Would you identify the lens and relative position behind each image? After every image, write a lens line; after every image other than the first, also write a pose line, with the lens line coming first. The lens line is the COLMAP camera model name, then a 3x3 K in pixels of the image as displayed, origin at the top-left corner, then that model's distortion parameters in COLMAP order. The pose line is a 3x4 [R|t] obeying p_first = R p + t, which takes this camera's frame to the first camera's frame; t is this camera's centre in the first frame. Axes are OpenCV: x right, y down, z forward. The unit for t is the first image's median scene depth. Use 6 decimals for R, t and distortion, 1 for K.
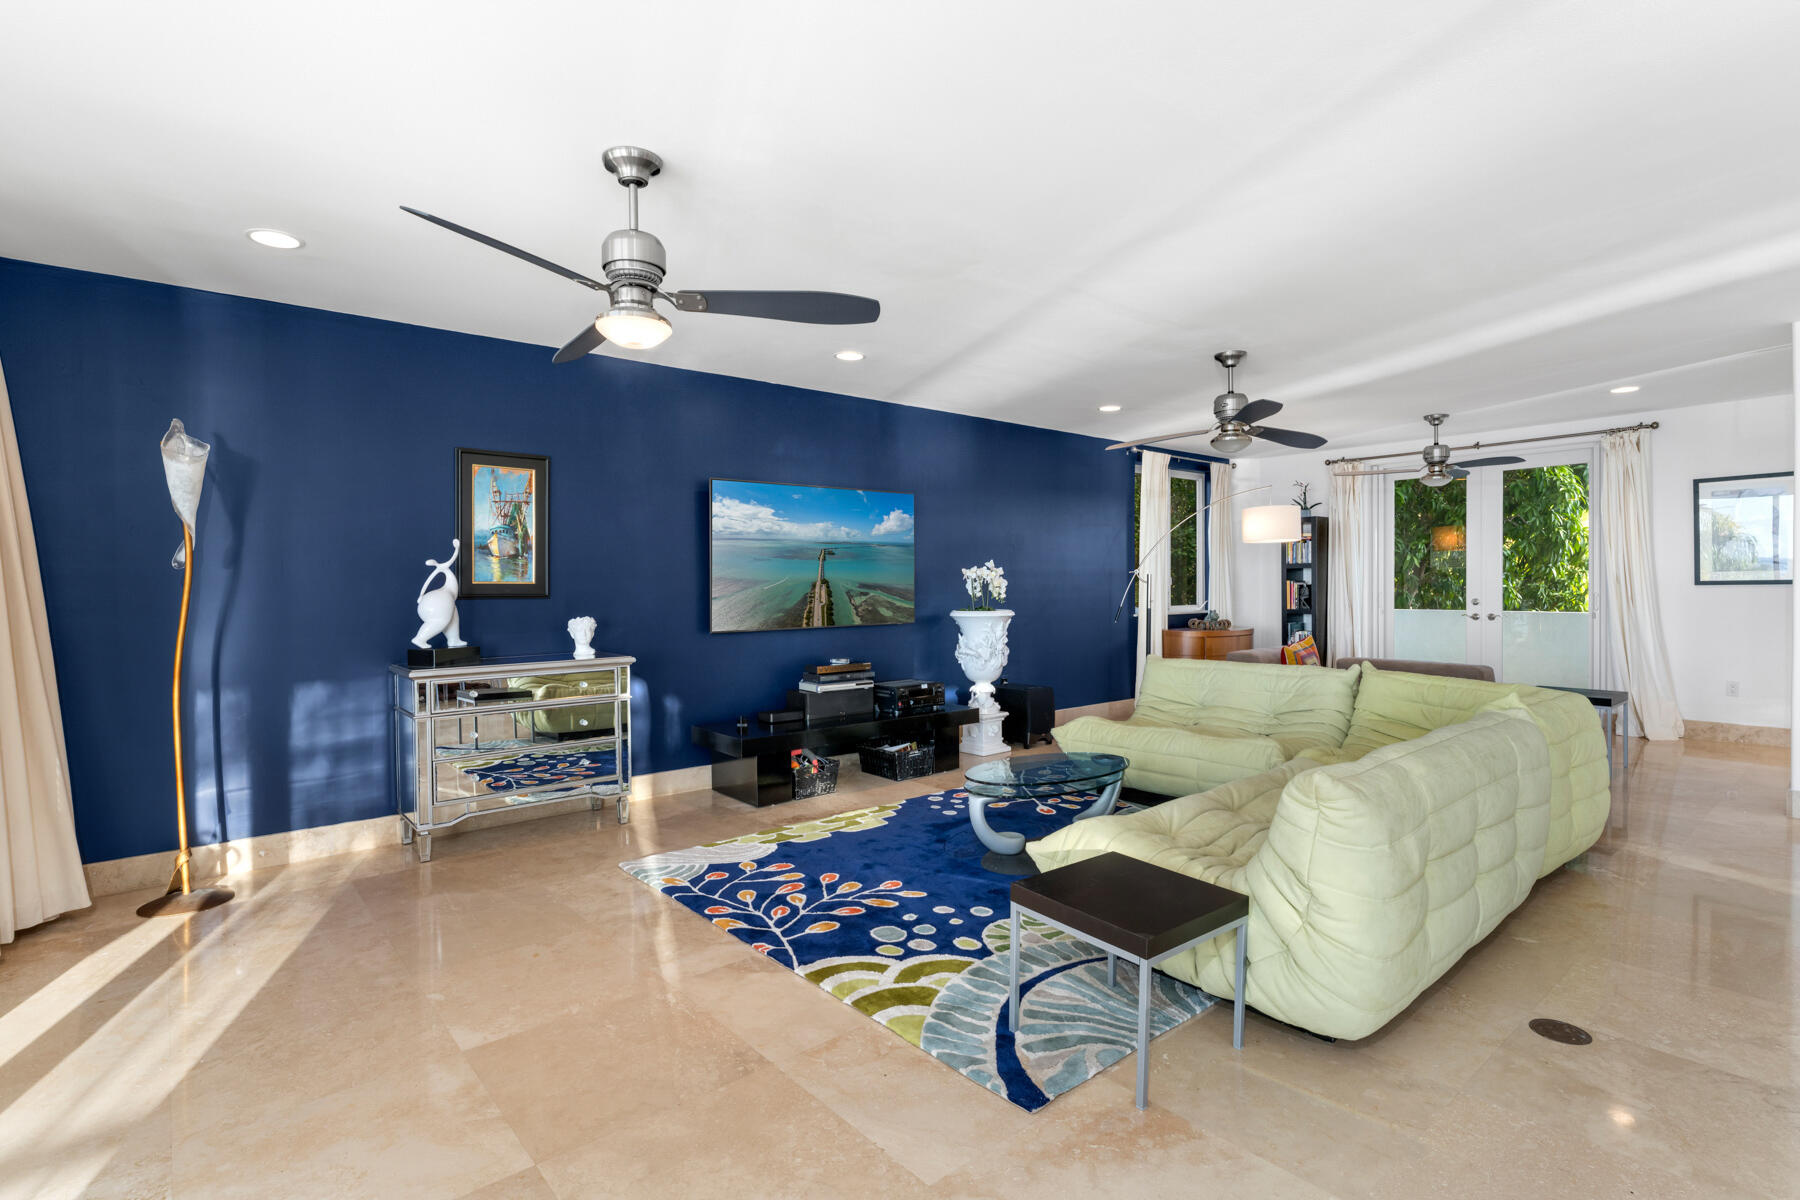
lens RADIAL K [[878.1, 0, 899.6], [0, 878.1, 598.9], [0, 0, 1]] dist [0.003428, 0.000490]
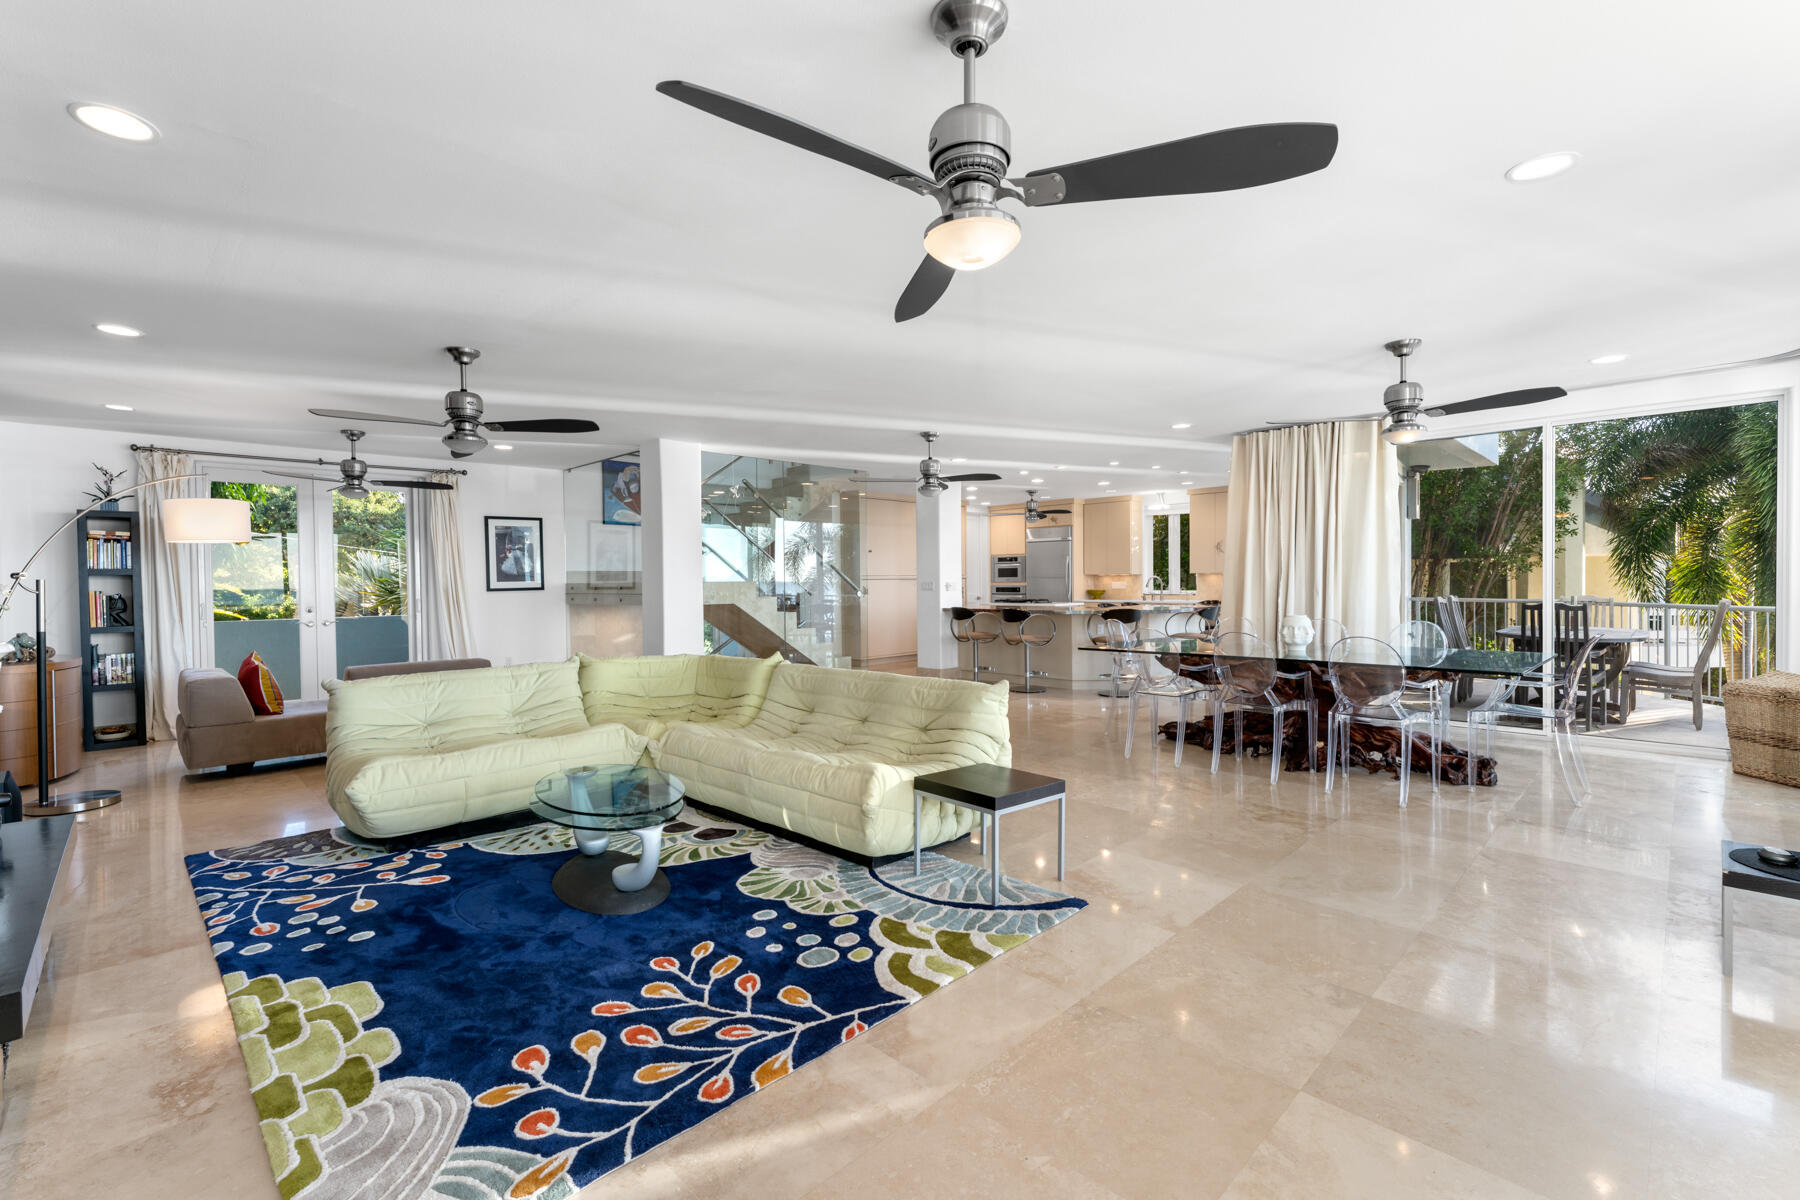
lens RADIAL K [[786.6, 0, 898.0], [0, 786.6, 588.5], [0, 0, 1]] dist [-0.001027, -0.000256]
pose [[-0.081427, -0.000484, 0.996679, -0.794284], [0.032503, 0.999467, 0.003141, -0.006051], [-0.996149, 0.032651, -0.081368, 0.913412]]
